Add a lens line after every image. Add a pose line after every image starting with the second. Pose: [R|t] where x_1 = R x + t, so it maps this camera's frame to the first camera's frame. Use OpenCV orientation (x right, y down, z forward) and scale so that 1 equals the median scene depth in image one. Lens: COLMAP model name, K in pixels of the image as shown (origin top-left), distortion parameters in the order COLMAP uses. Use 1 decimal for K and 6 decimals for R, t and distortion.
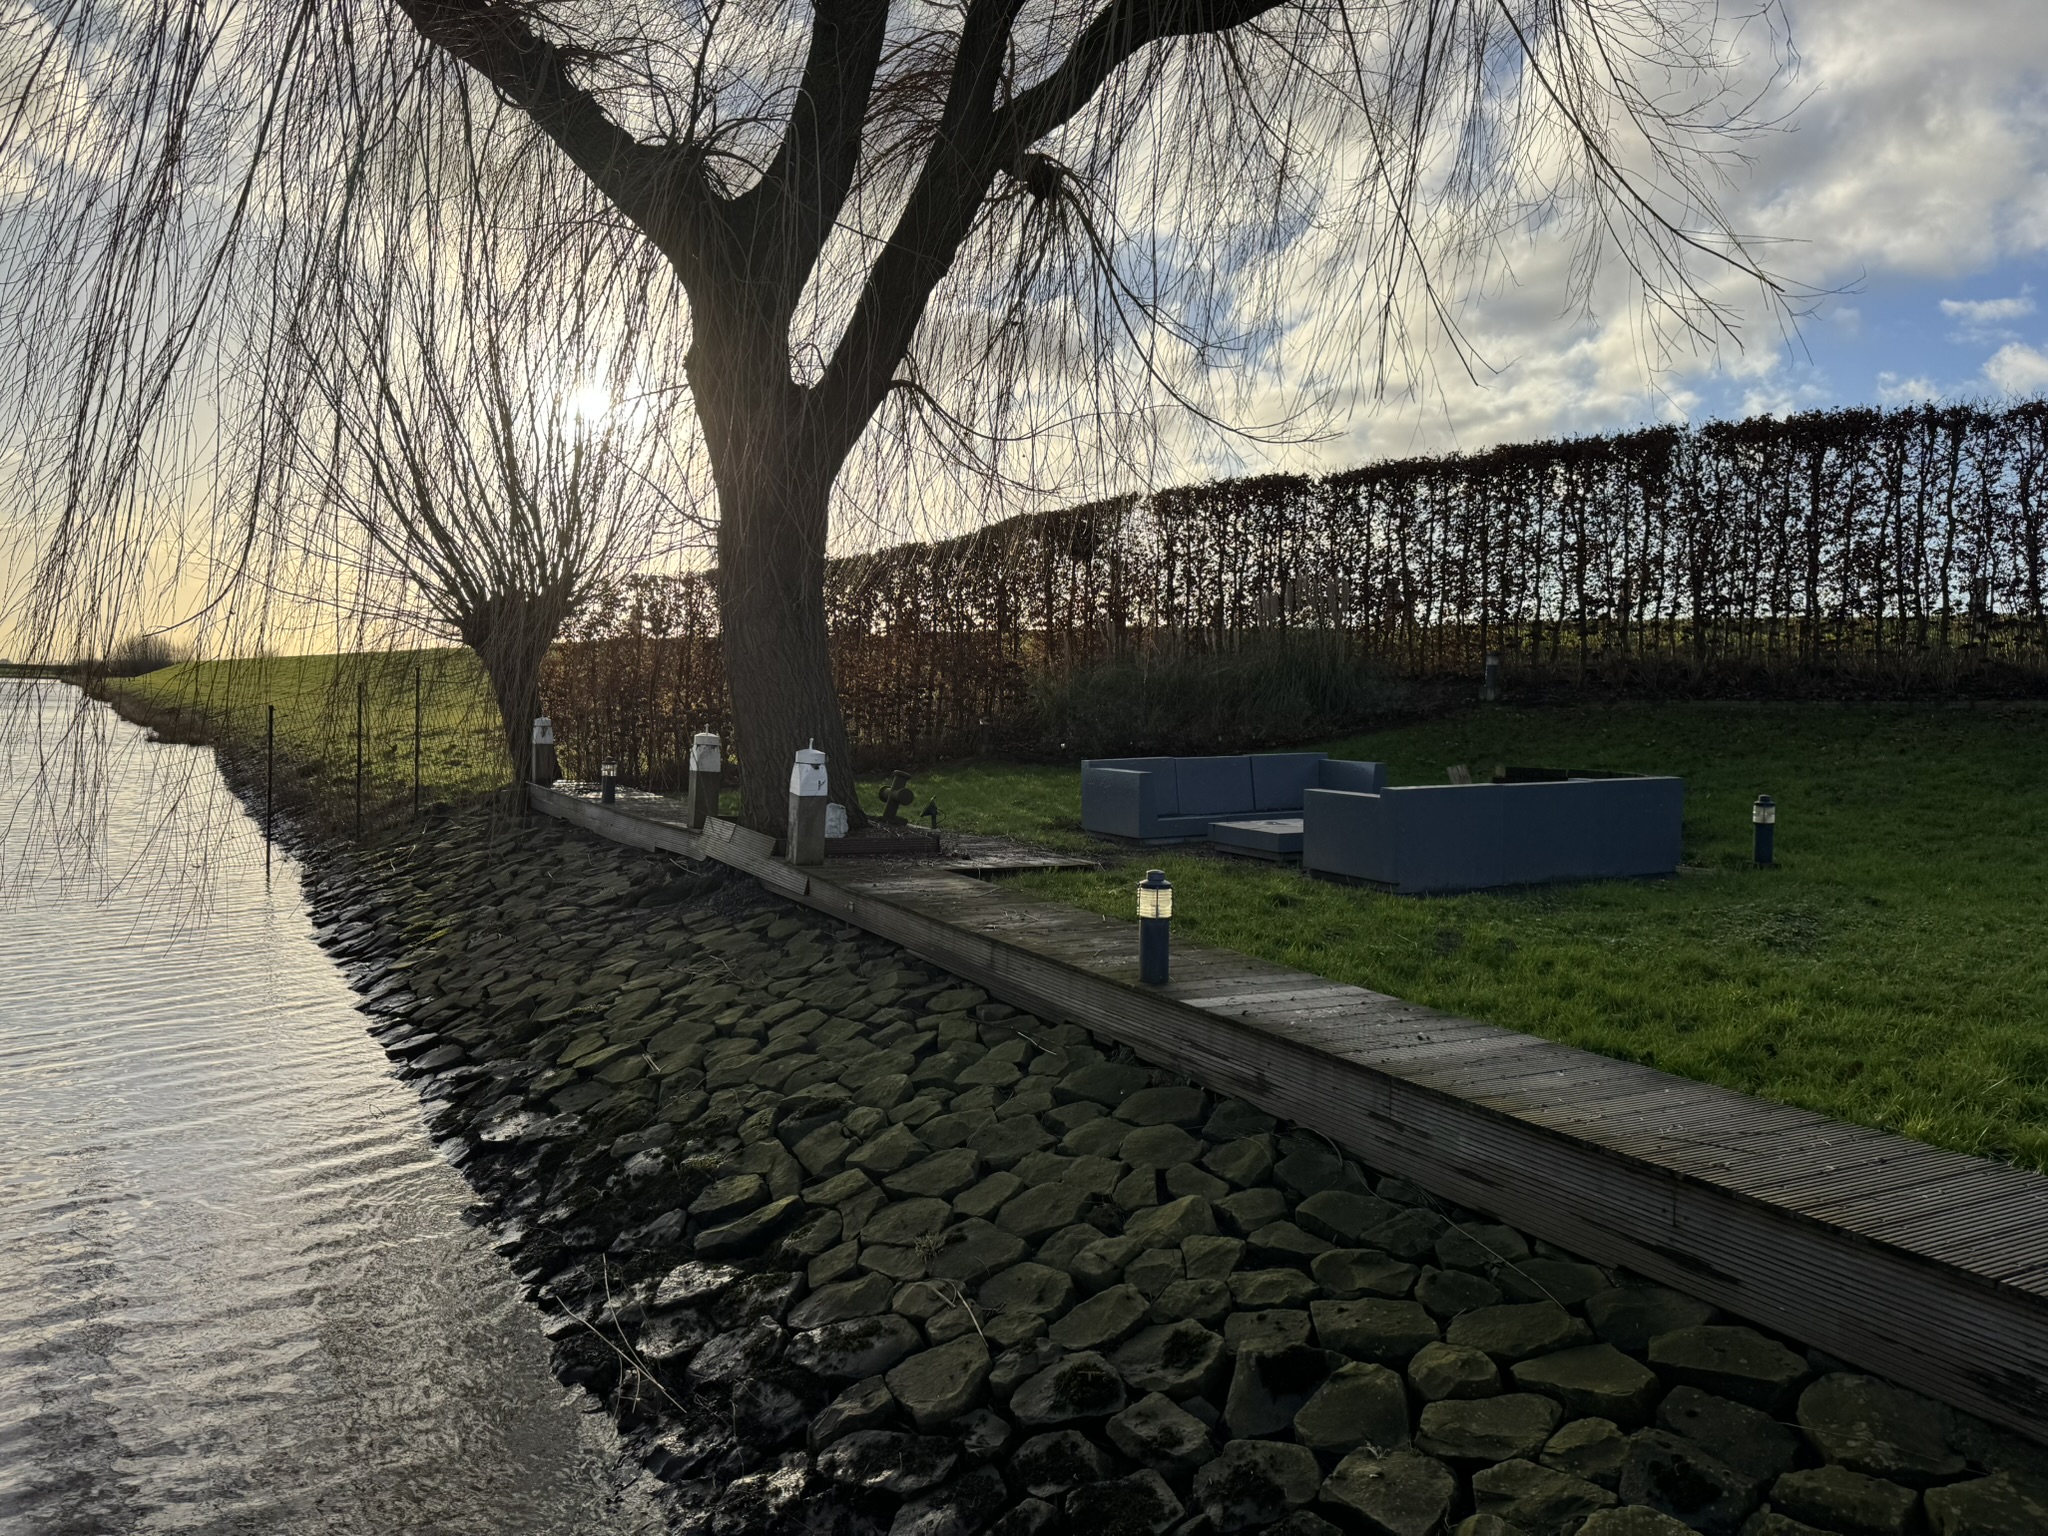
lens RADIAL K [[1459.4, 0, 1024.0], [0, 1459.4, 768.0], [0, 0, 1]] dist [0.032179, -0.003480]
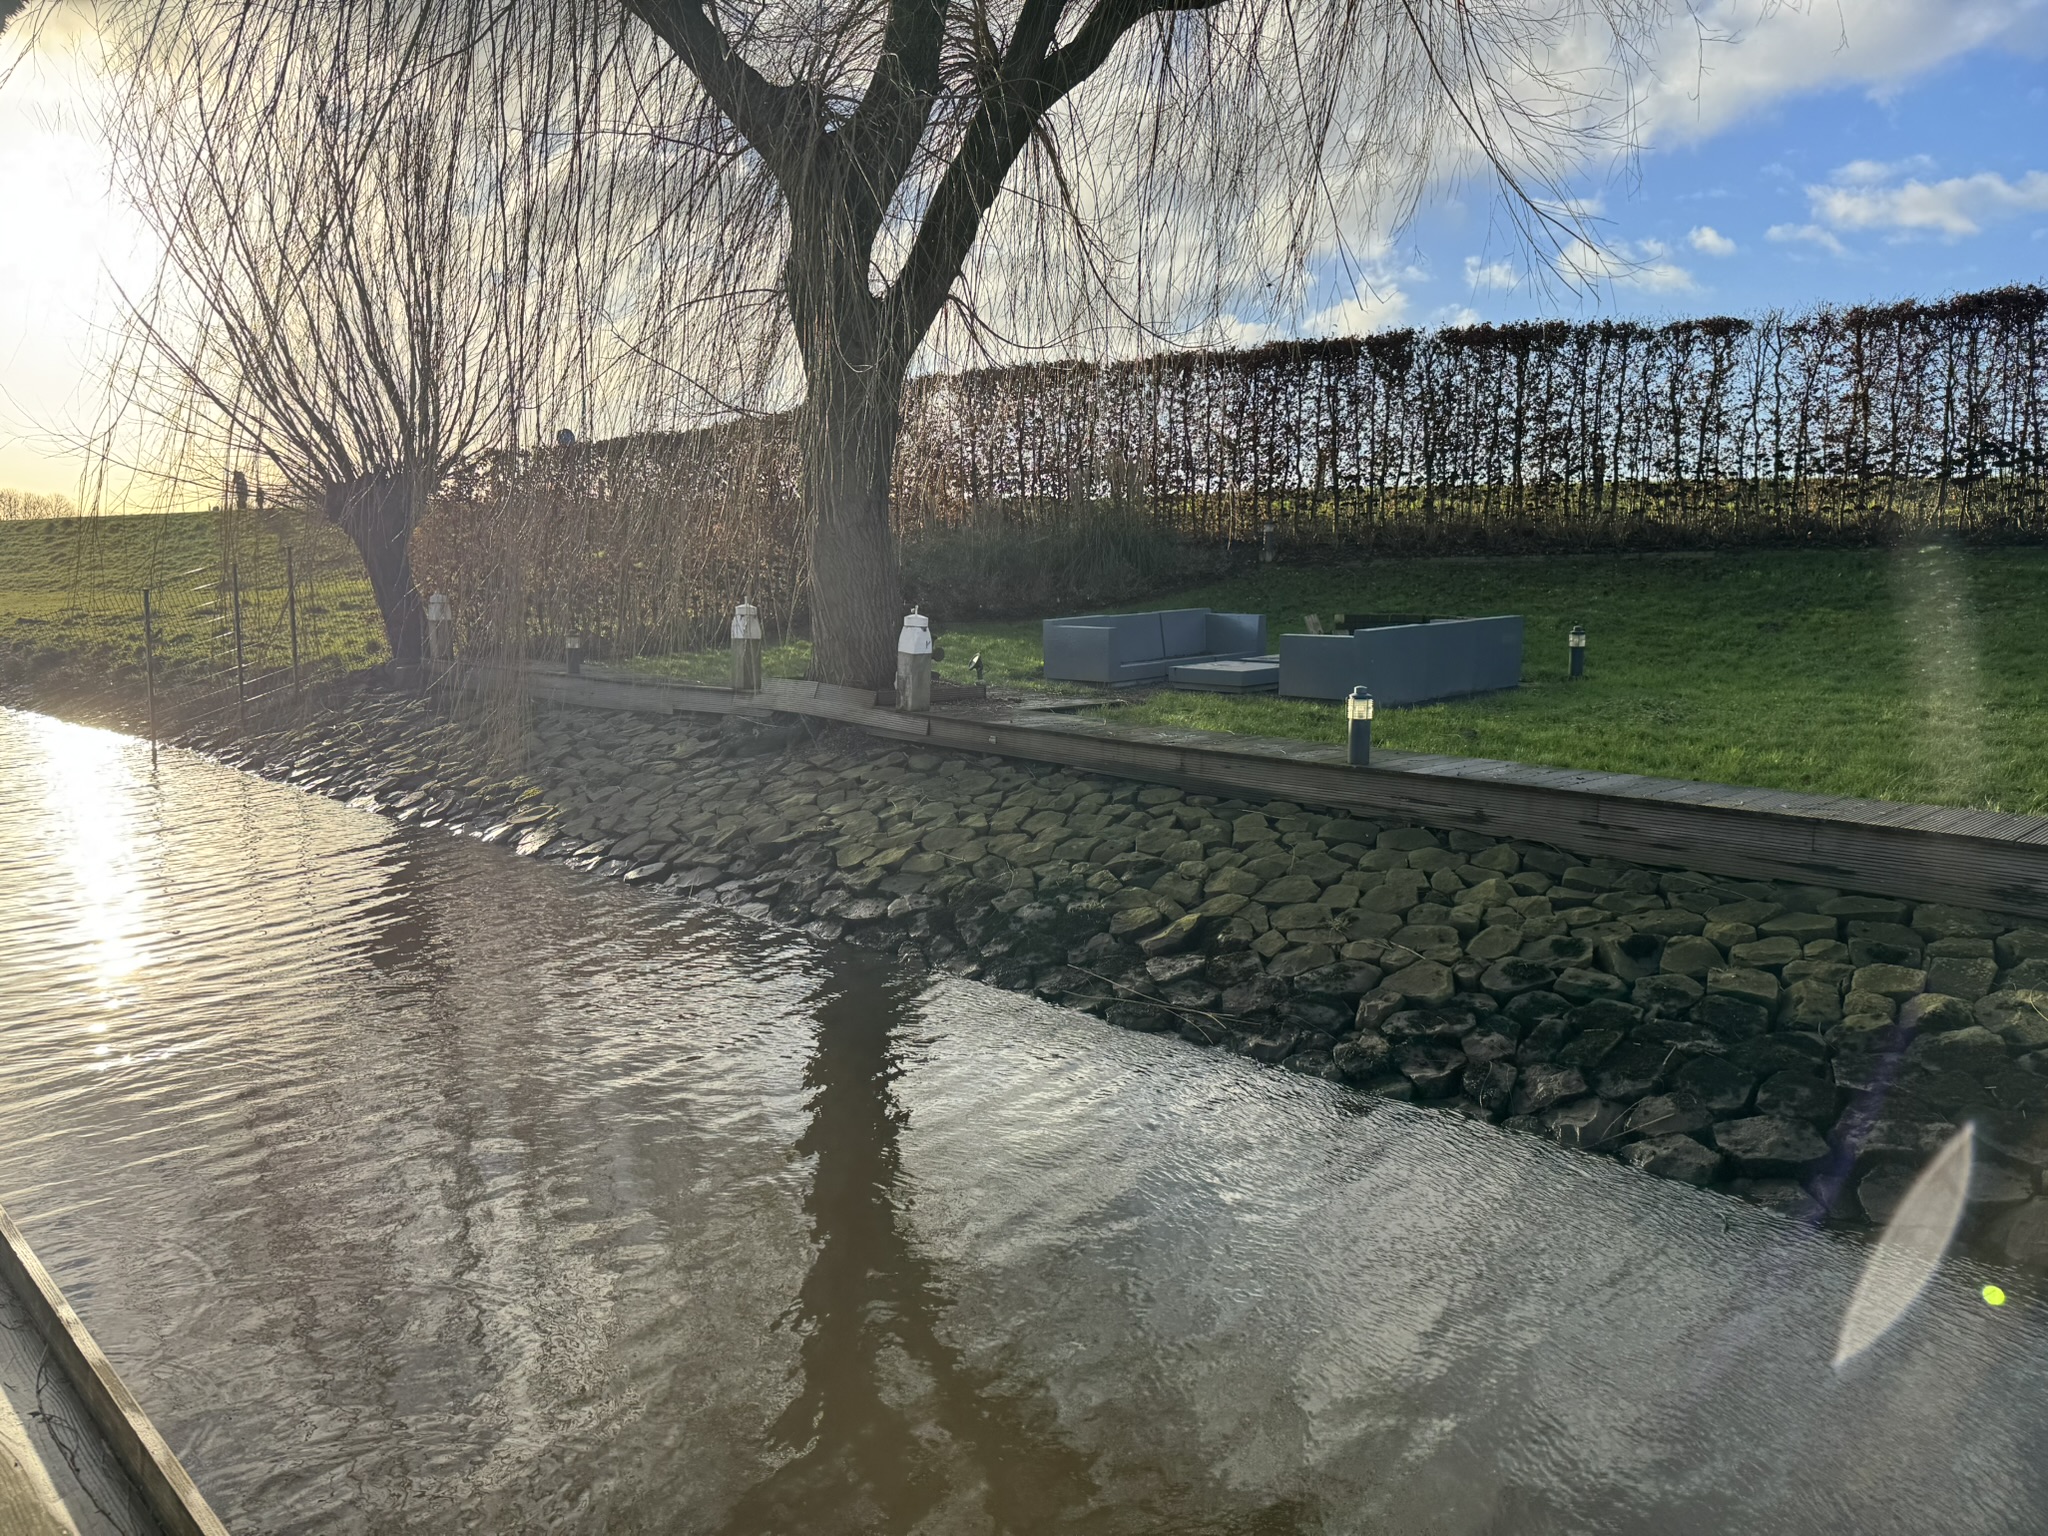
lens RADIAL K [[1436.4, 0, 1020.9], [0, 1436.4, 773.3], [0, 0, 1]] dist [0.060082, -0.094924]
pose [[0.963673, -0.060379, 0.260170, -0.228573], [0.035017, 0.994266, 0.101041, 0.000144], [-0.264779, -0.088260, 0.960262, -0.107230]]
